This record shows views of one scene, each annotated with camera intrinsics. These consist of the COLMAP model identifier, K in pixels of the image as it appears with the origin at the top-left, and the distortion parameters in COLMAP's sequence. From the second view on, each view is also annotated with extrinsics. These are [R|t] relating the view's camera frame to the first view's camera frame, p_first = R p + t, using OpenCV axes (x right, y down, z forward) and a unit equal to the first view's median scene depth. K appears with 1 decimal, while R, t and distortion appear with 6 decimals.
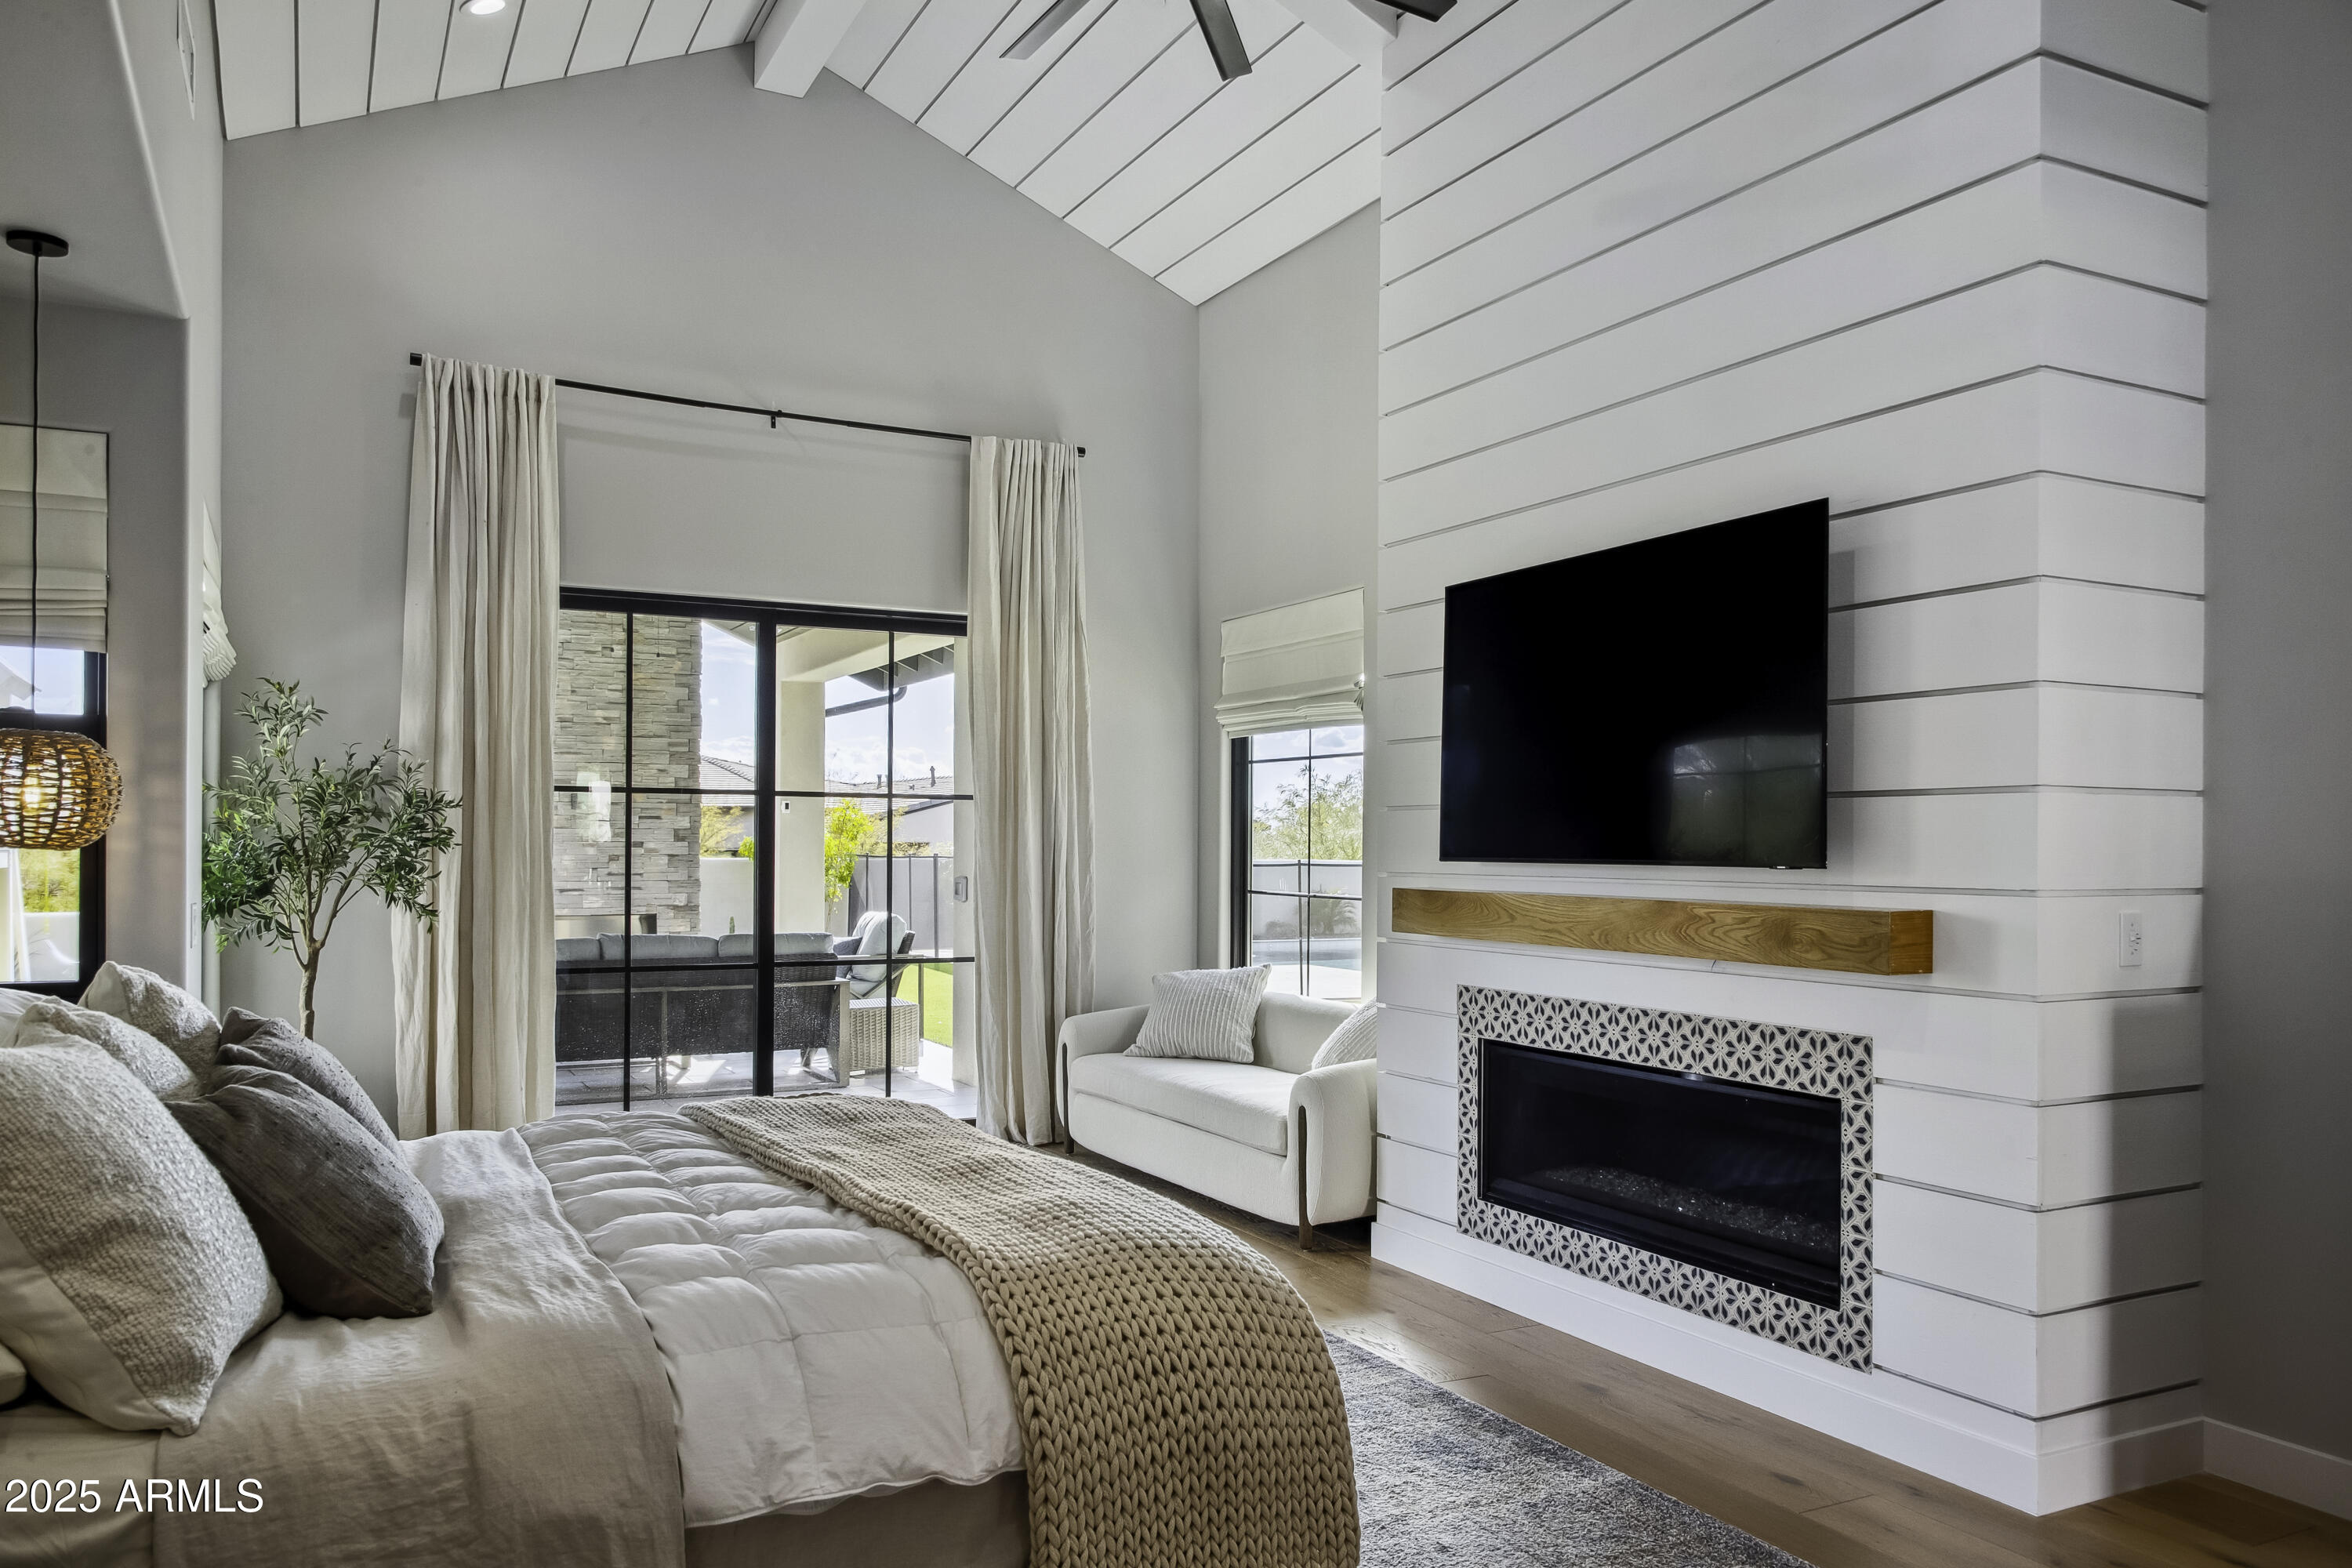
lens RADIAL K [[1657.4, 0, 1174.4], [0, 1657.4, 843.4], [0, 0, 1]] dist [-0.001176, -0.006503]
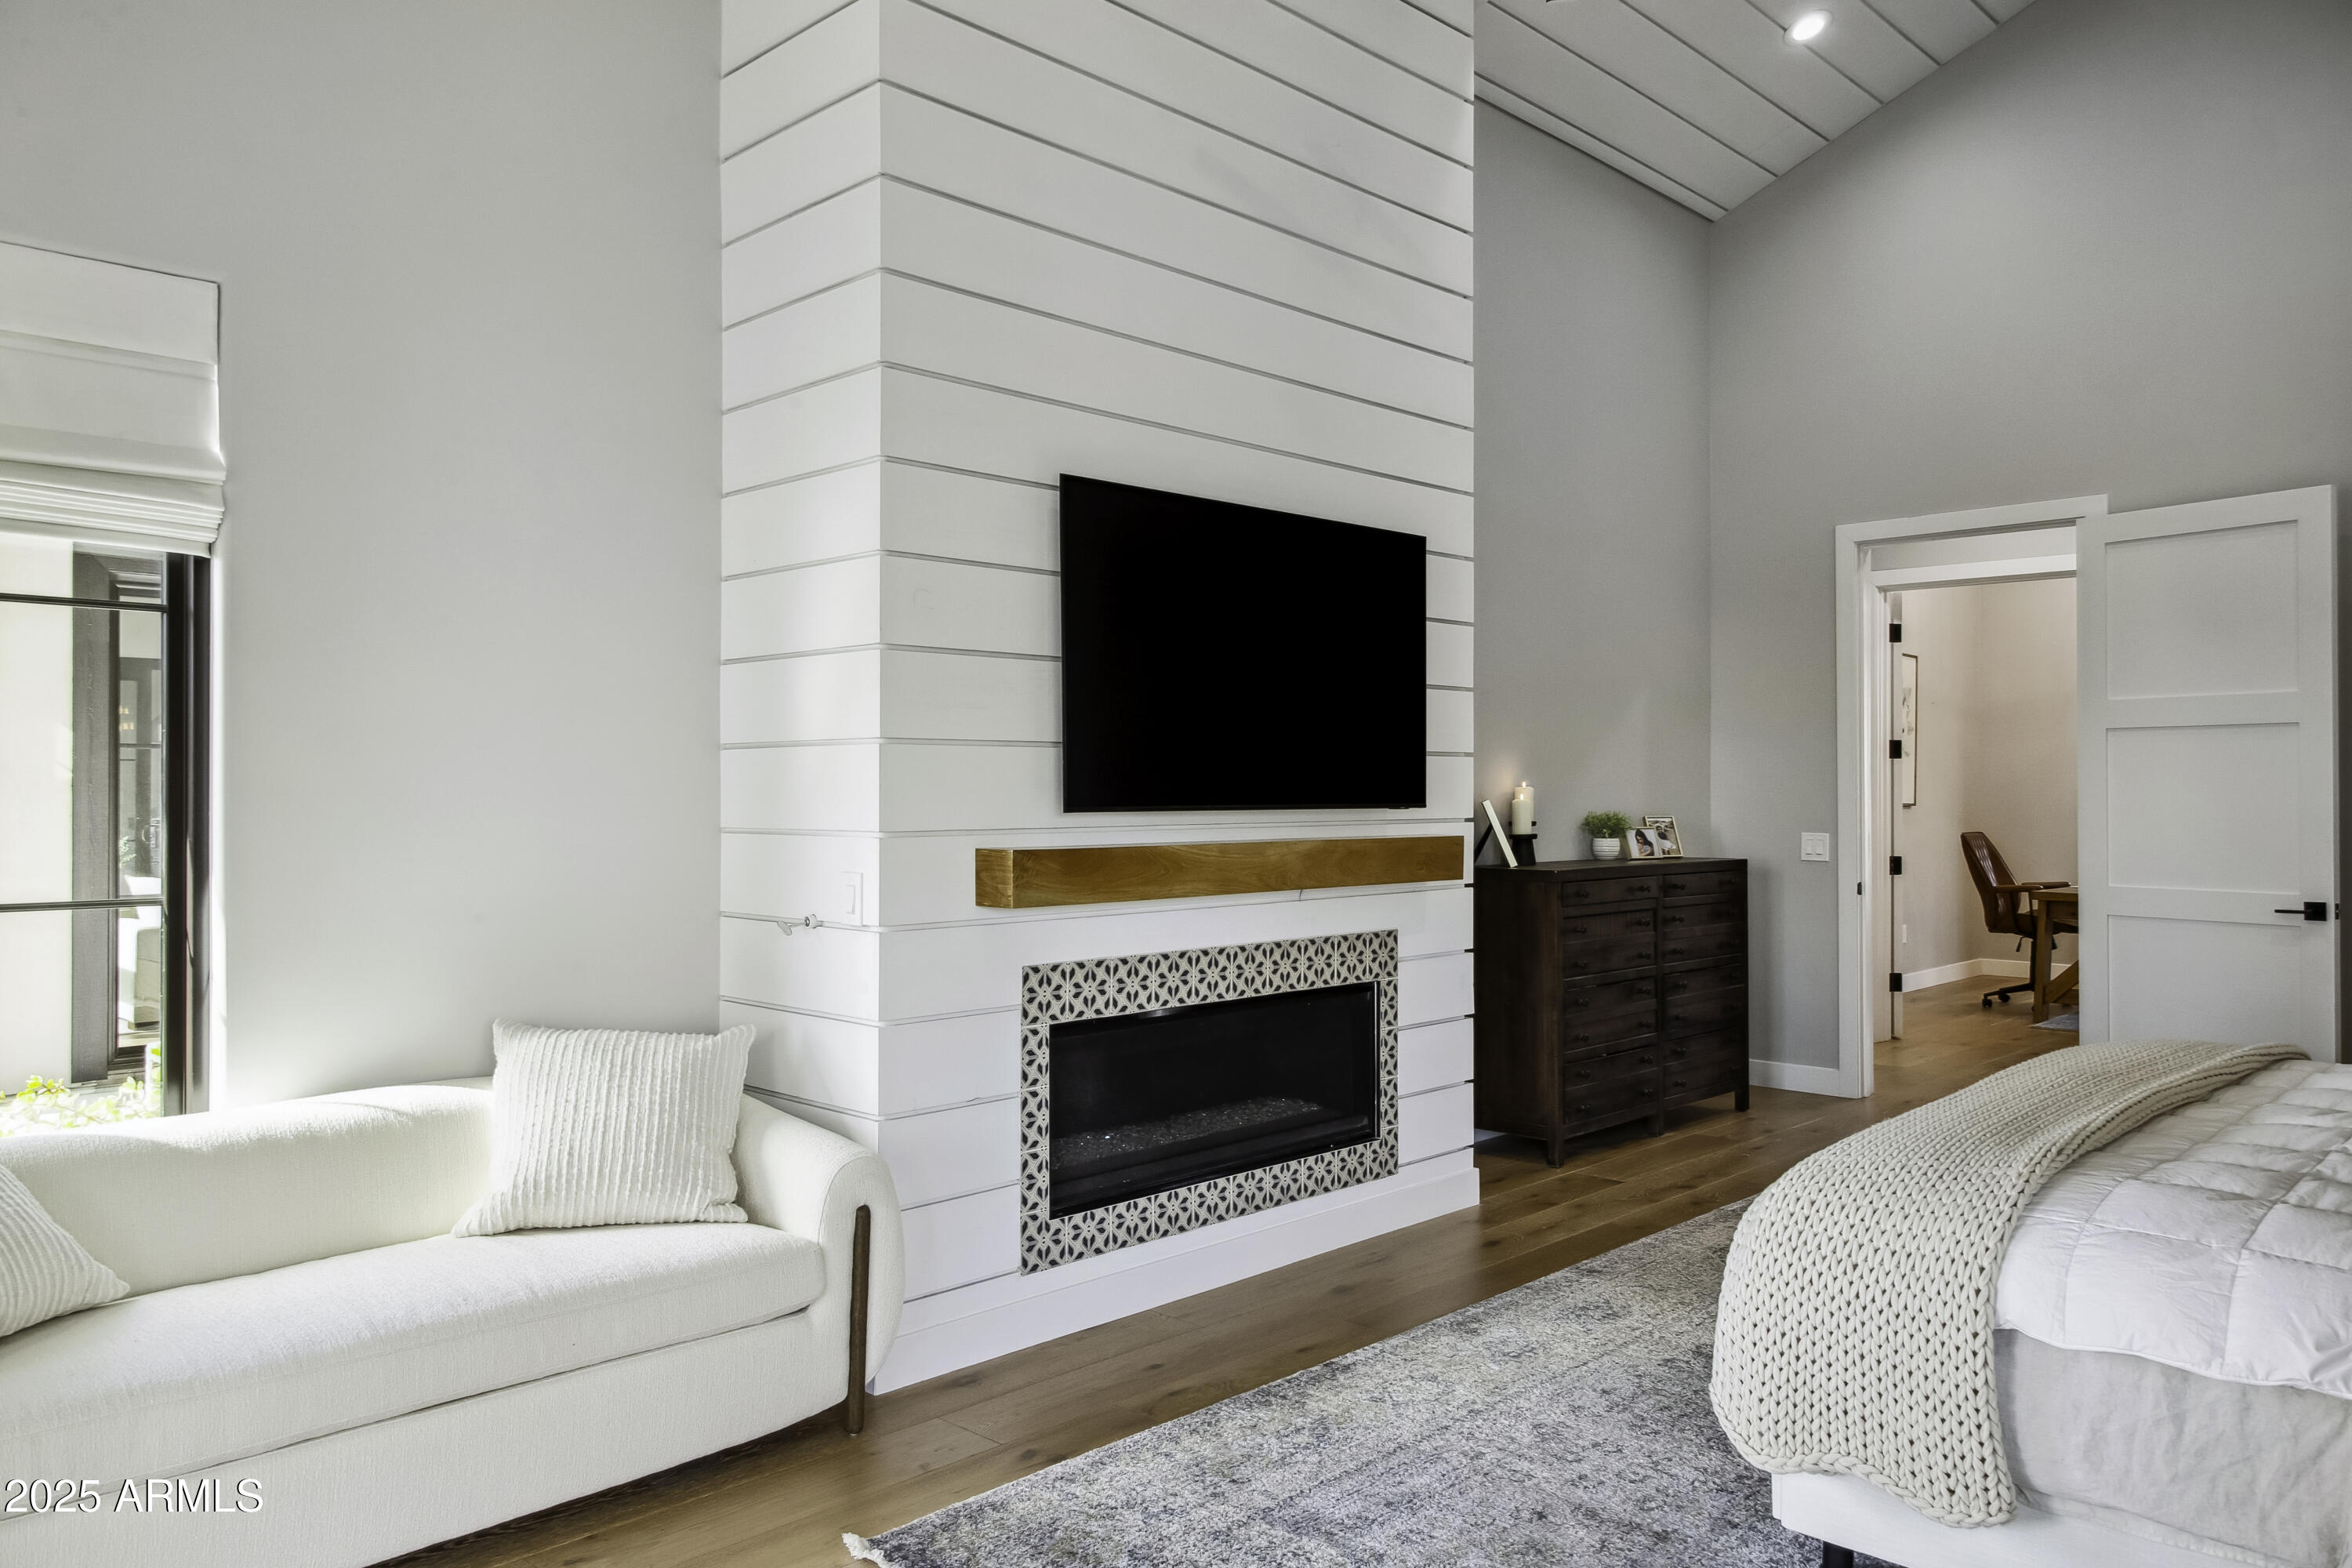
lens RADIAL K [[1657.4, 0, 1164.6], [0, 1657.4, 784.9], [0, 0, 1]] dist [-0.001176, -0.006503]
pose [[-0.310543, -0.000719, 0.950559, -0.644642], [-0.000919, 0.999999, 0.000456, -0.003029], [-0.950559, -0.000732, -0.310543, 1.249614]]
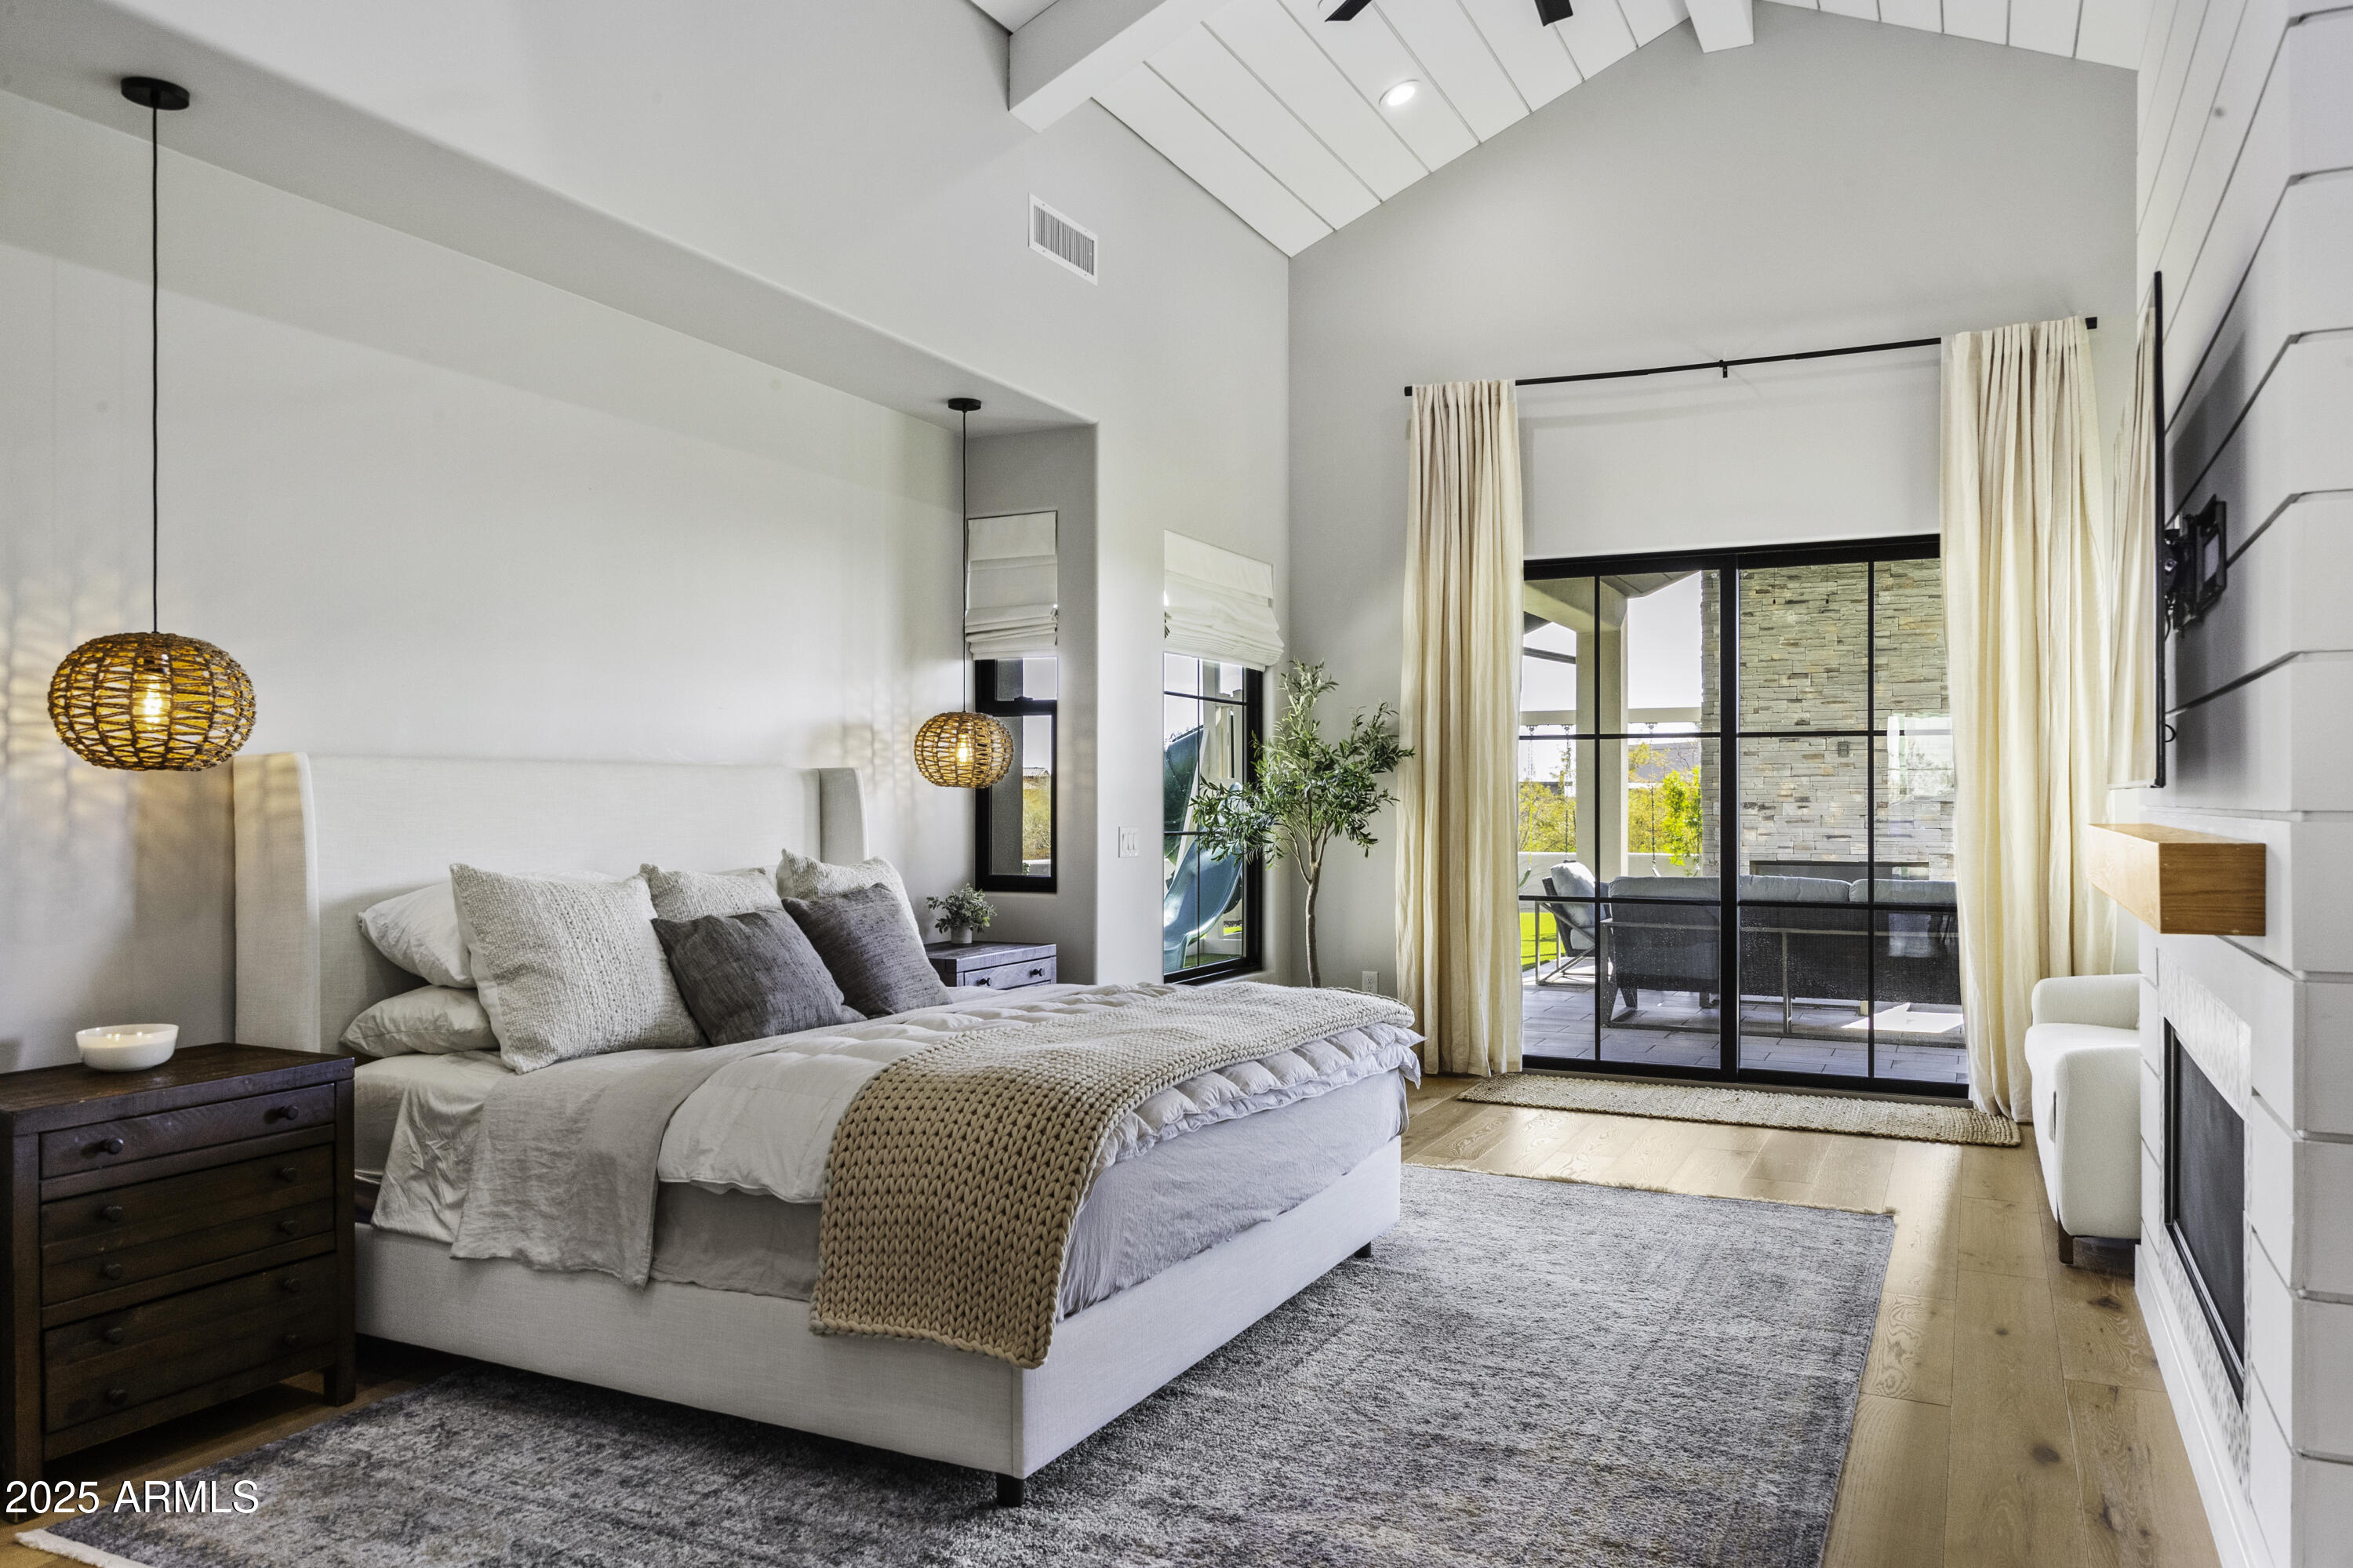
lens RADIAL K [[1658.2, 0, 1179.2], [0, 1658.2, 793.5], [0, 0, 1]] dist [-0.001176, -0.006503]
pose [[0.594975, -0.008200, -0.803703, 0.571685], [0.004991, 0.999966, -0.006507, 0.016478], [0.803729, -0.000140, 0.594995, 0.181626]]
